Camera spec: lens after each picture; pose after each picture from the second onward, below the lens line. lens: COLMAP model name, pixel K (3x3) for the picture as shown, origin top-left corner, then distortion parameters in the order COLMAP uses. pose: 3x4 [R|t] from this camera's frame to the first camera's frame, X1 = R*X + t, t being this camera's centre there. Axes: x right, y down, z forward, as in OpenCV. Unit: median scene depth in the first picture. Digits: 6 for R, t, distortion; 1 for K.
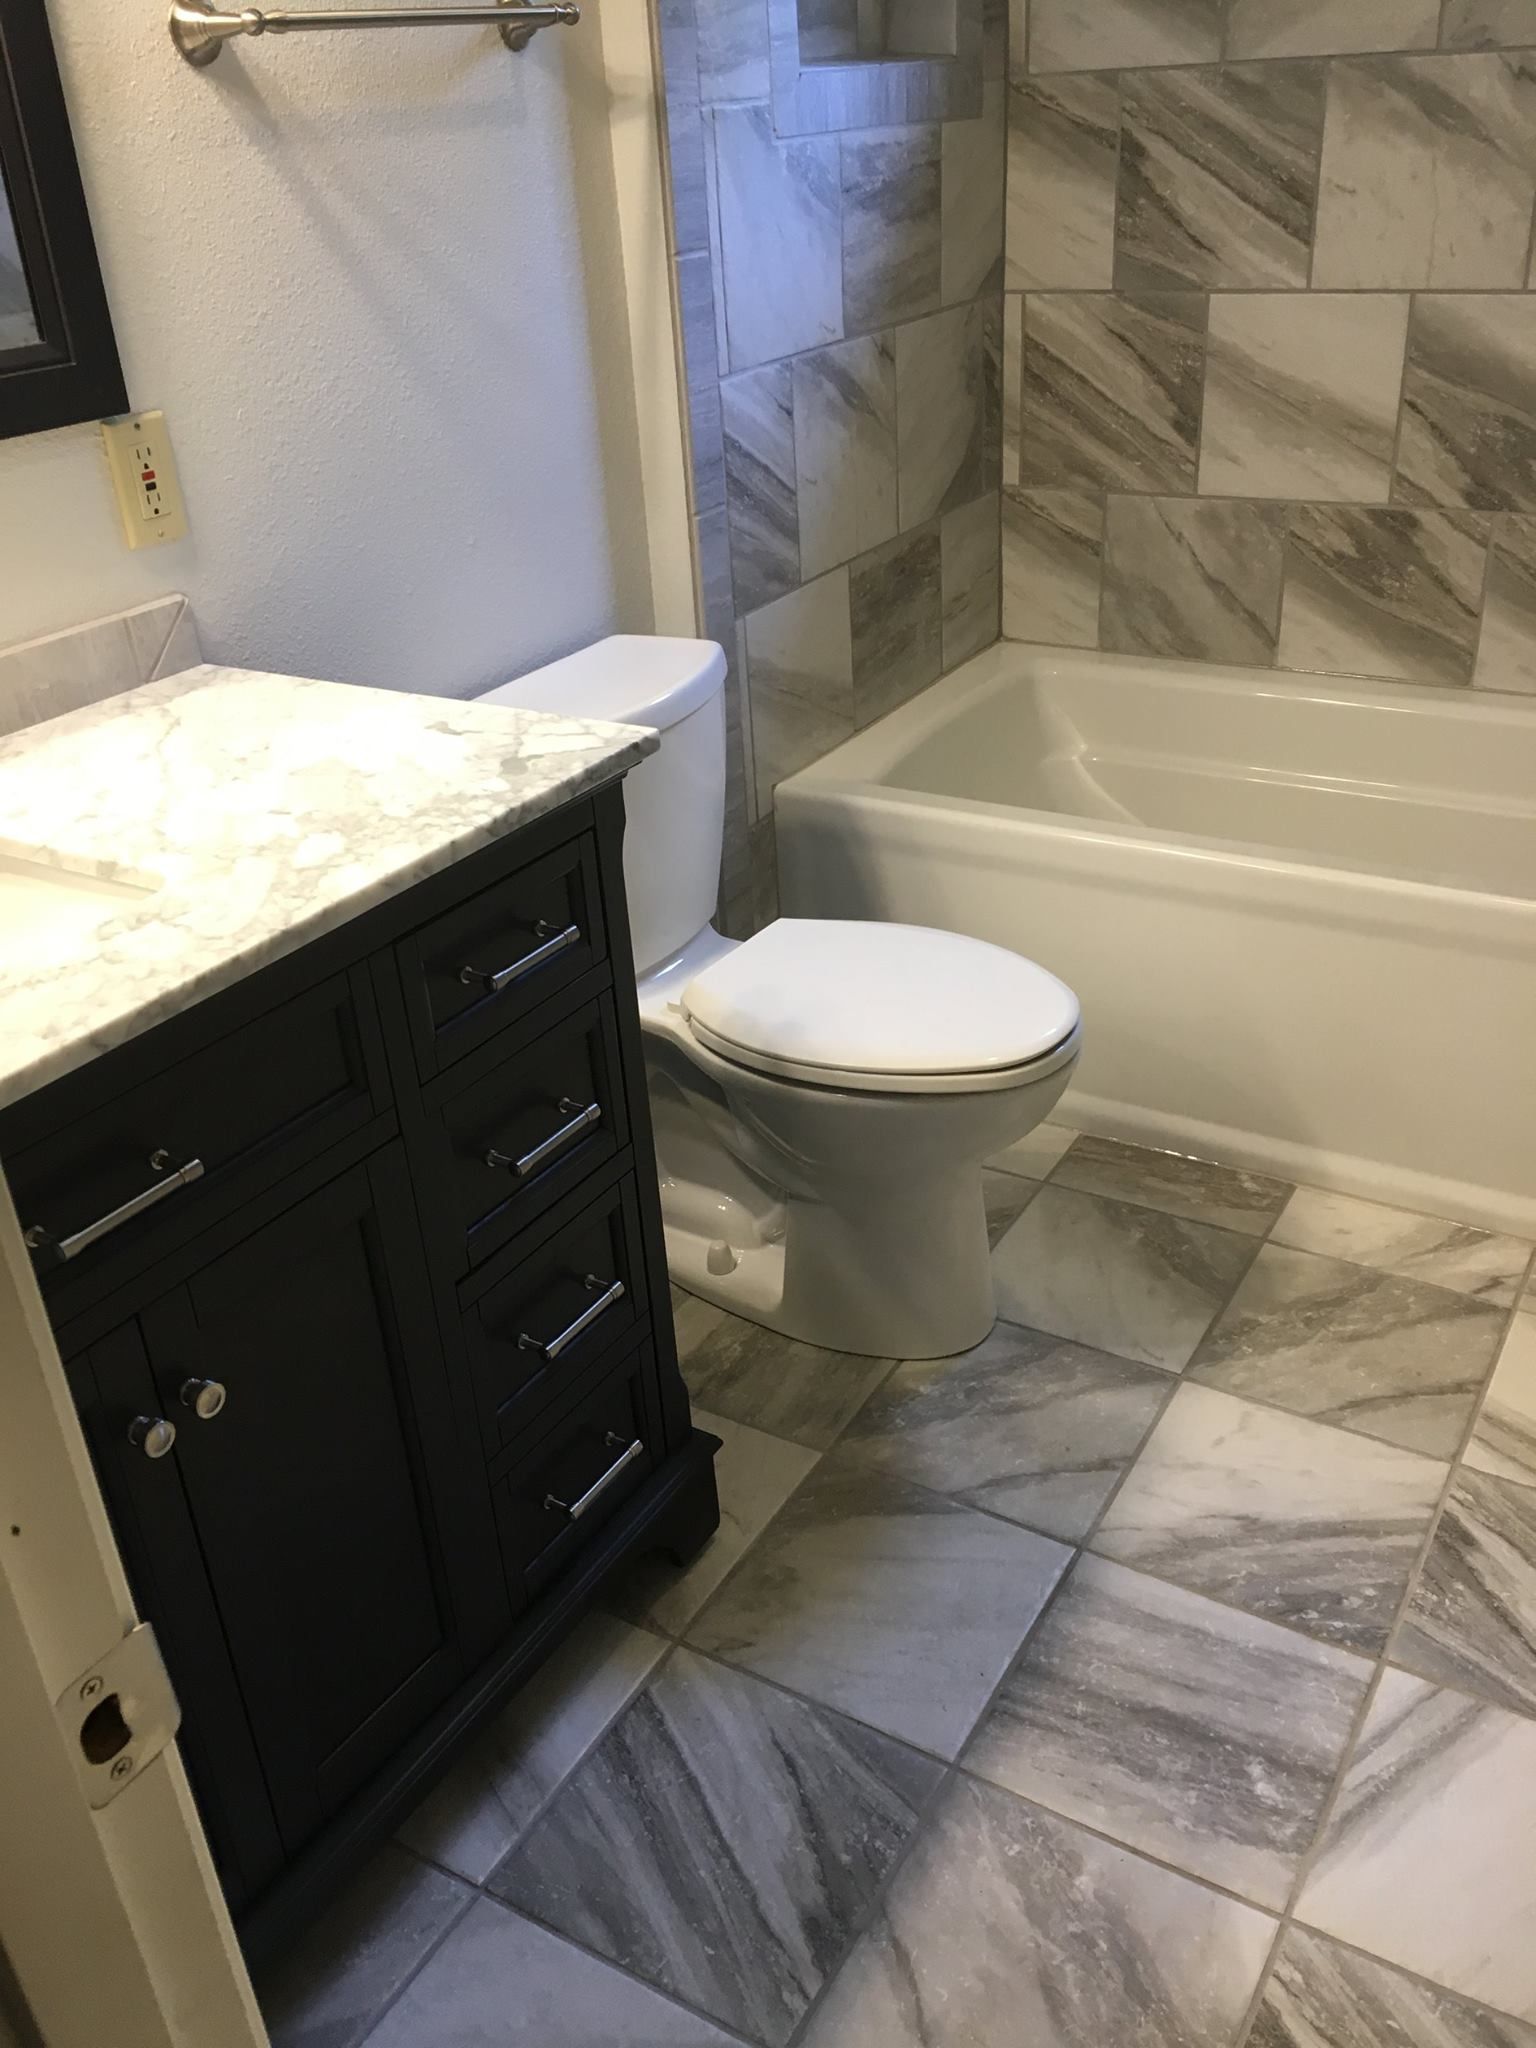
lens RADIAL K [[1754.0, 0, 774.6], [0, 1754.0, 1024.3], [0, 0, 1]] dist [0.084057, -0.116764]
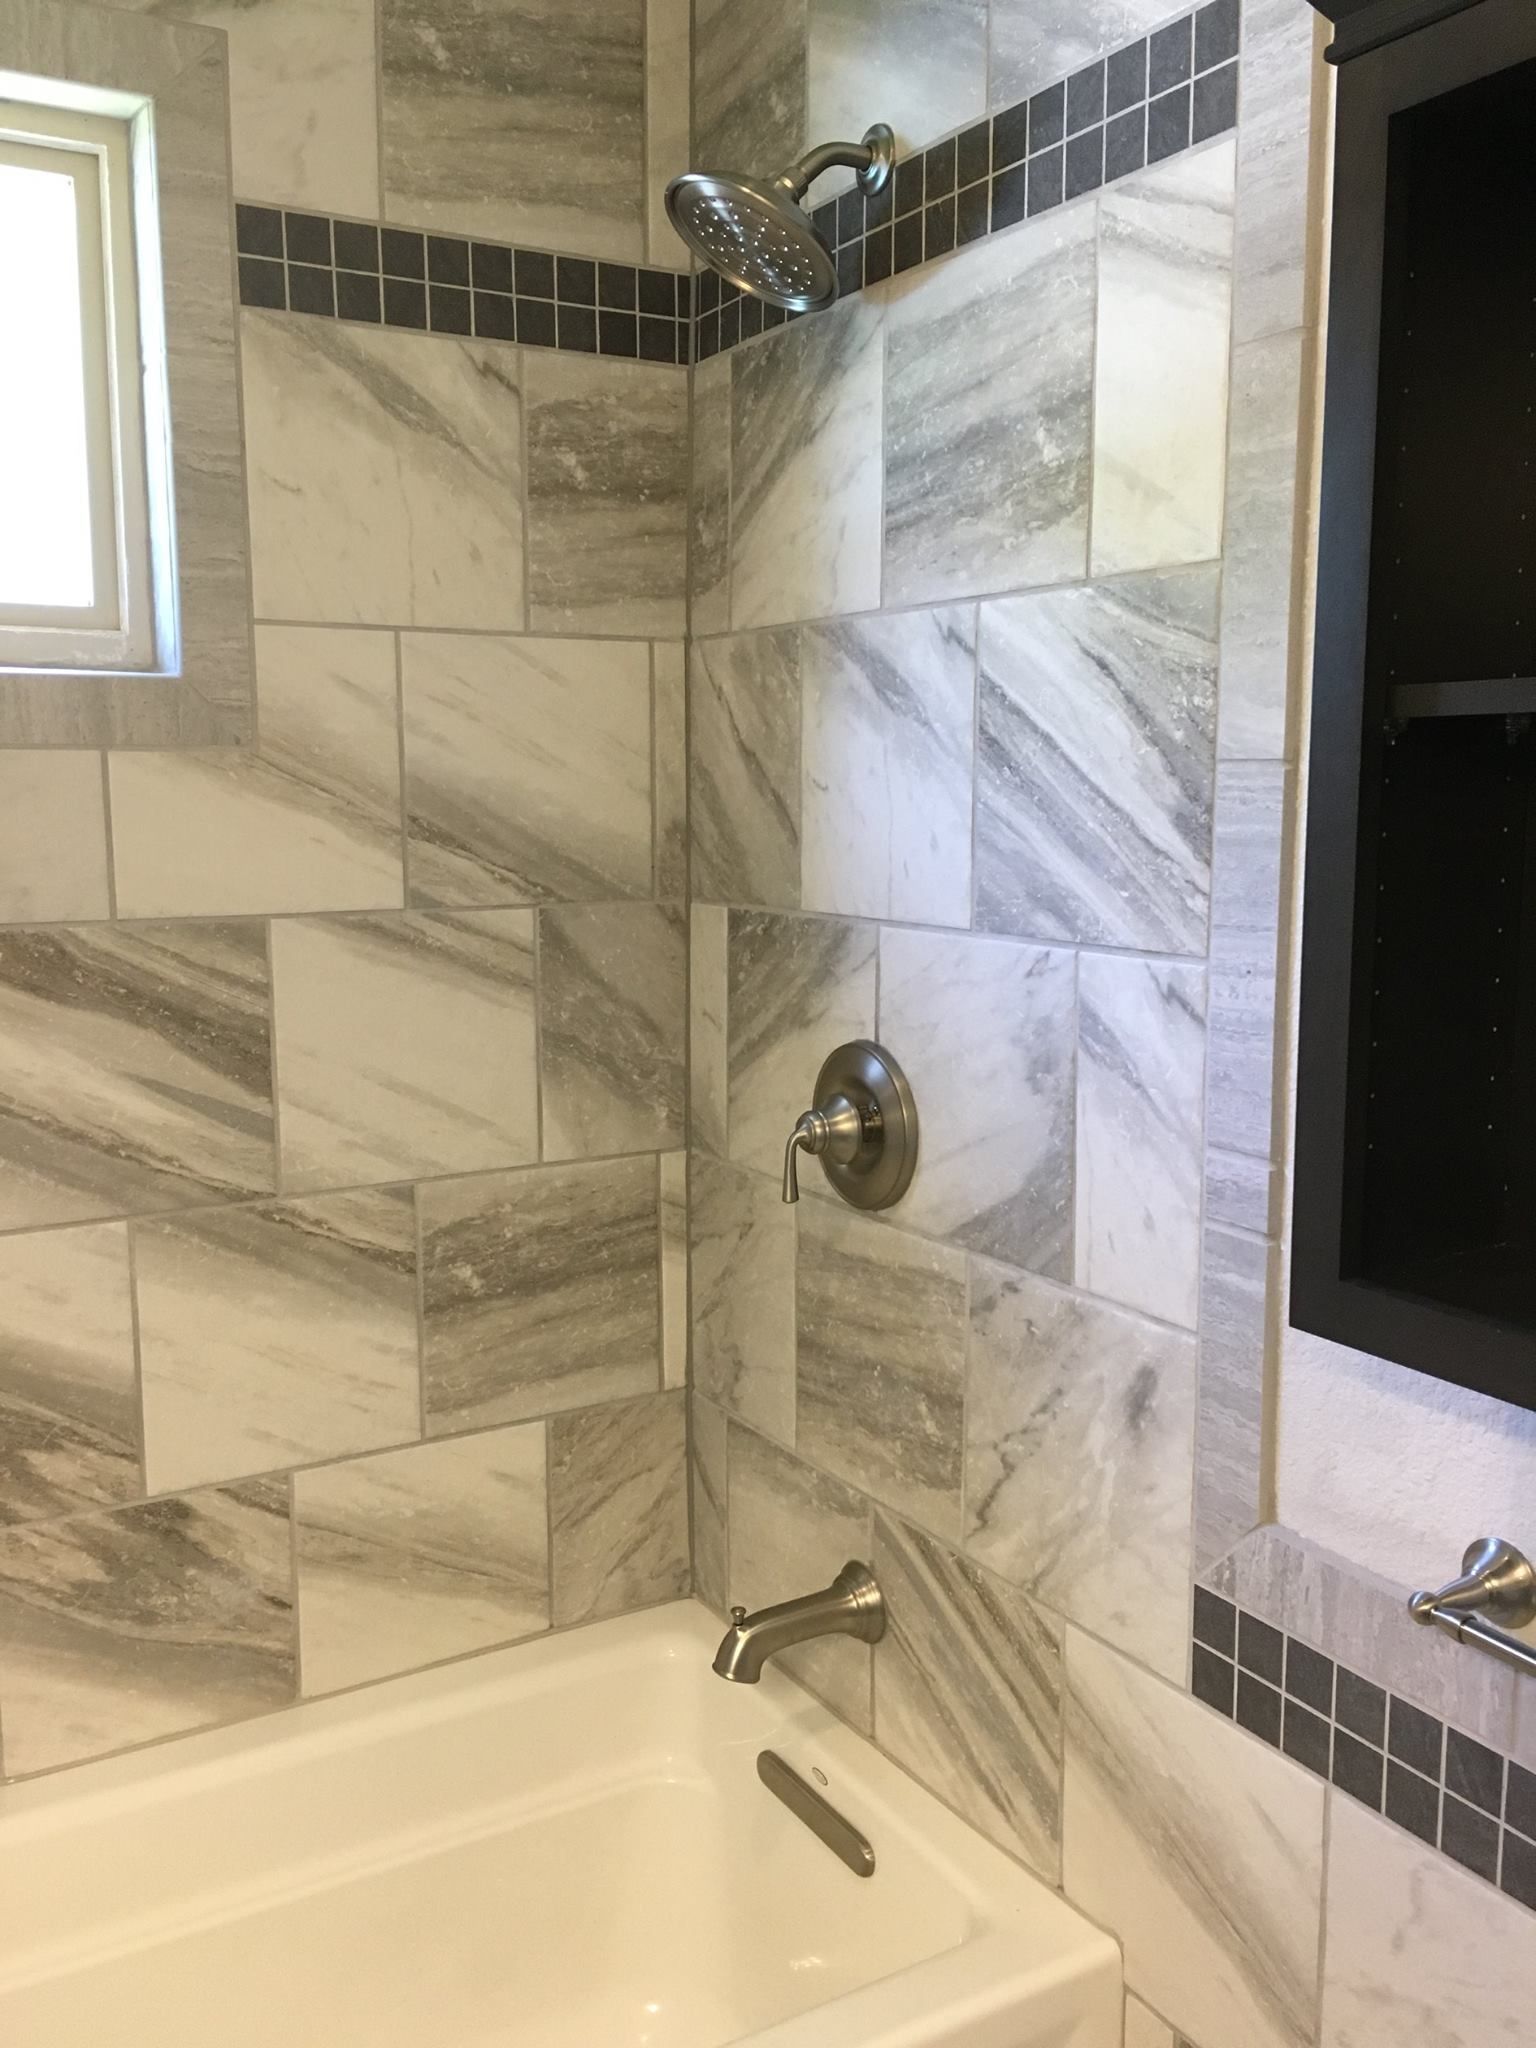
lens RADIAL K [[1734.5, 0, 766.4], [0, 1734.5, 1019.5], [0, 0, 1]] dist [0.073933, -0.097917]
pose [[0.481290, -0.066045, 0.874070, -0.033418], [0.393405, 0.907365, -0.148060, -0.368087], [-0.783322, 0.415123, 0.462688, 0.558187]]
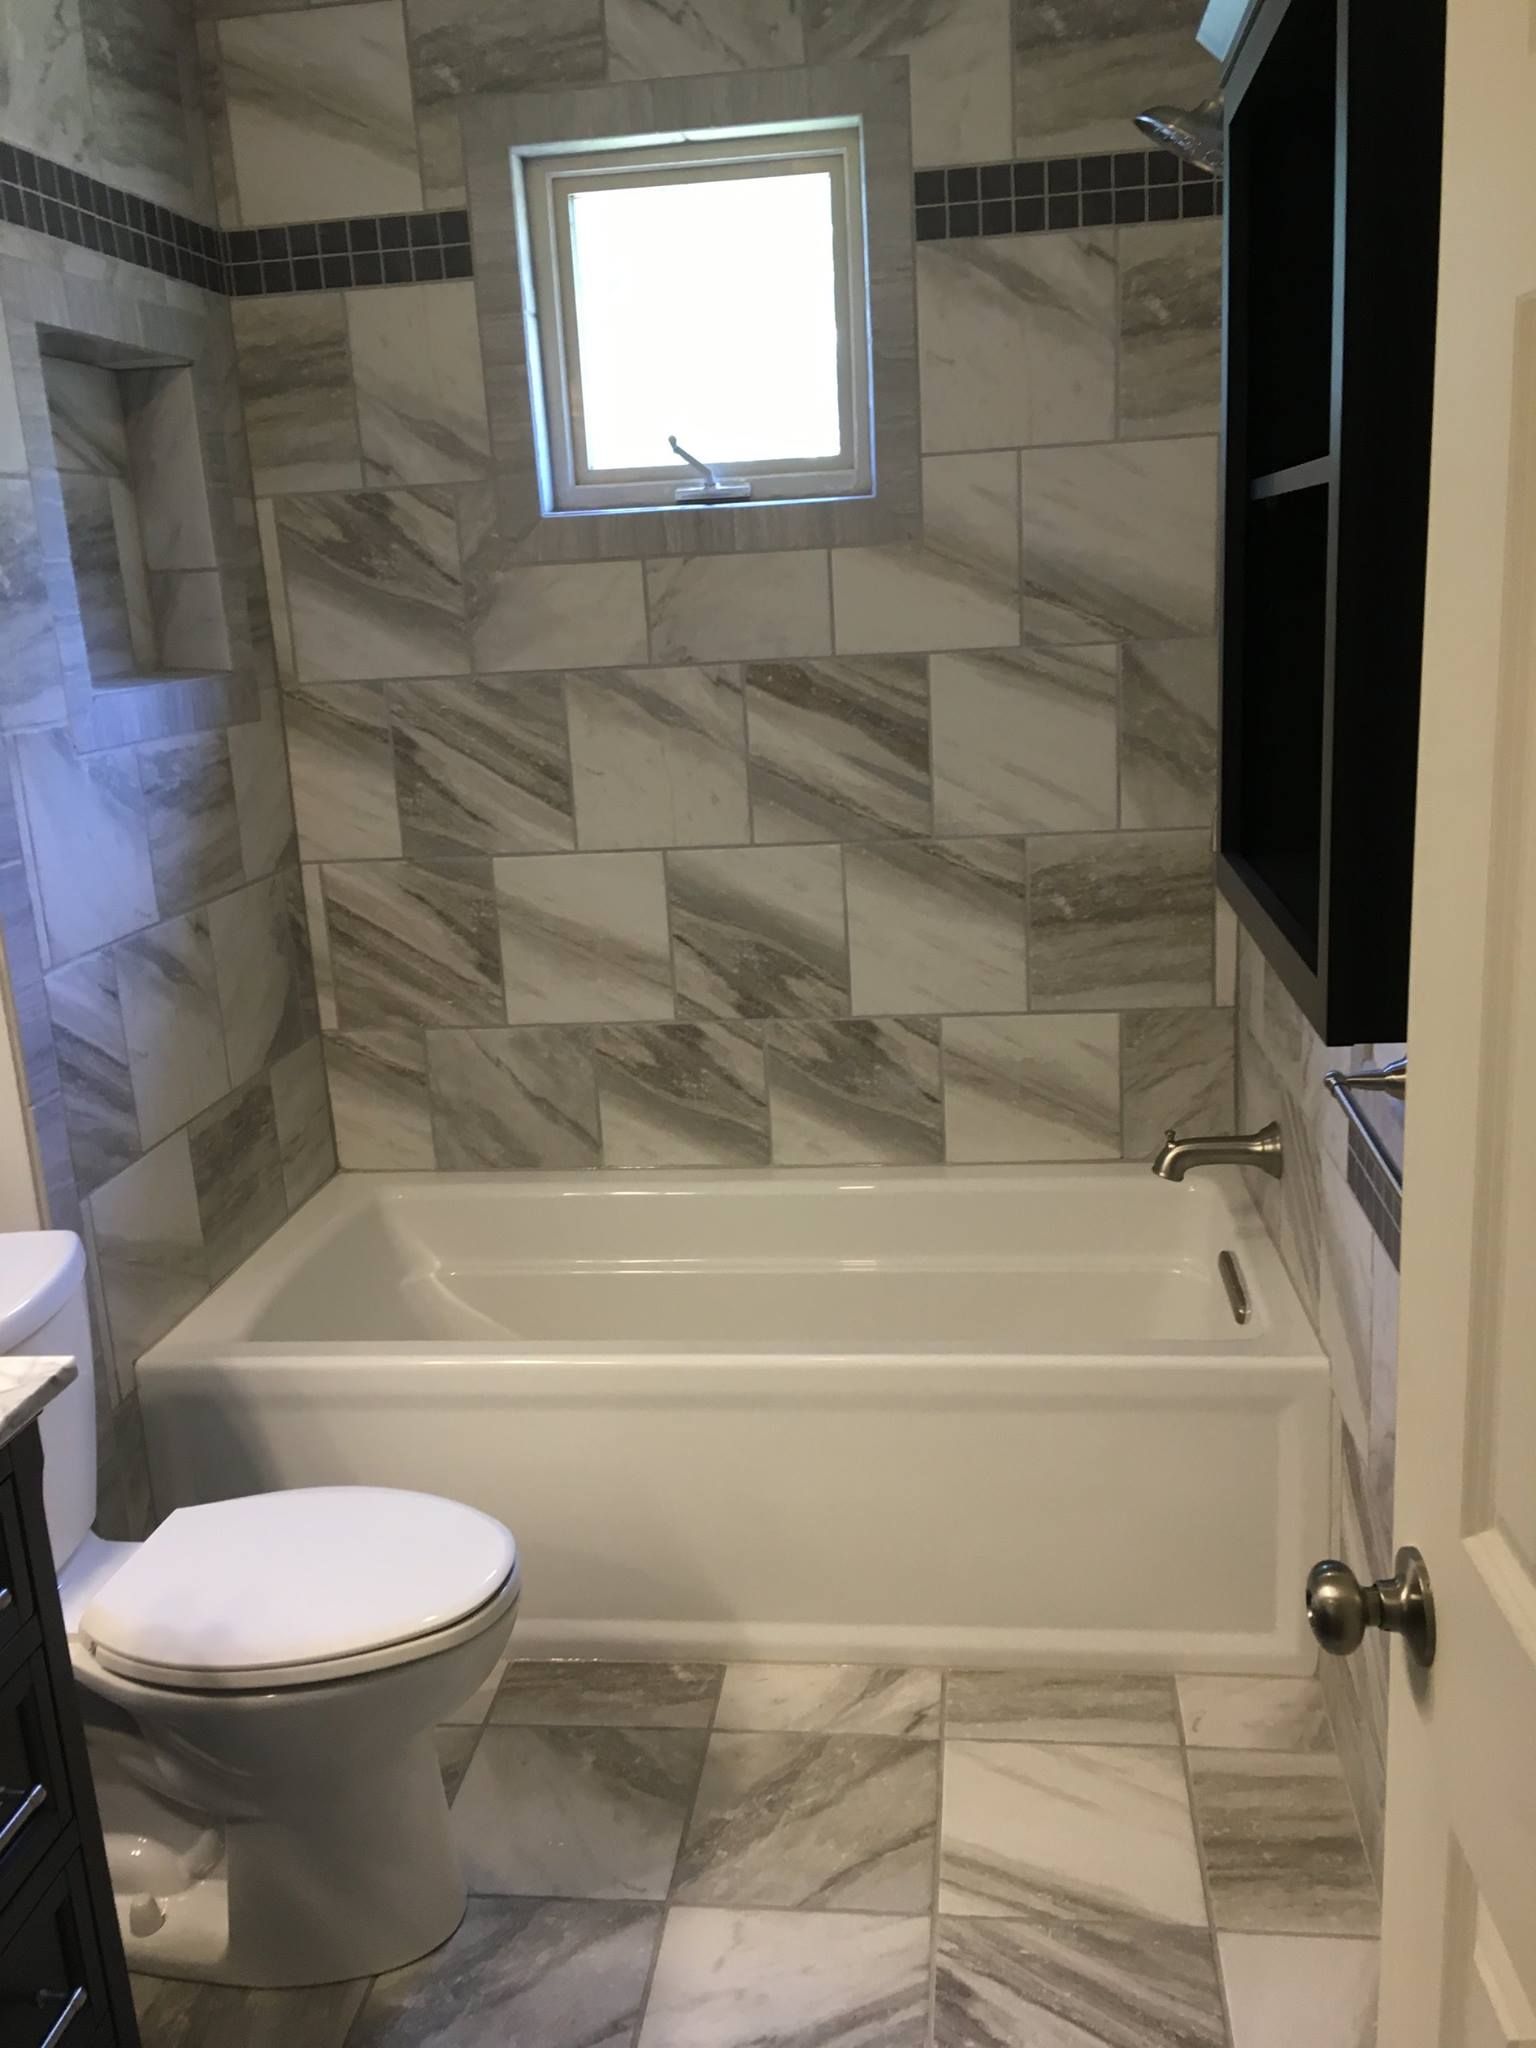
lens RADIAL K [[1754.0, 0, 774.6], [0, 1754.0, 1024.3], [0, 0, 1]] dist [0.084057, -0.116764]
pose [[0.911946, -0.097460, 0.398568, -0.070678], [0.198708, 0.954772, -0.221190, -0.041570], [-0.358984, 0.280912, 0.890067, -0.042120]]
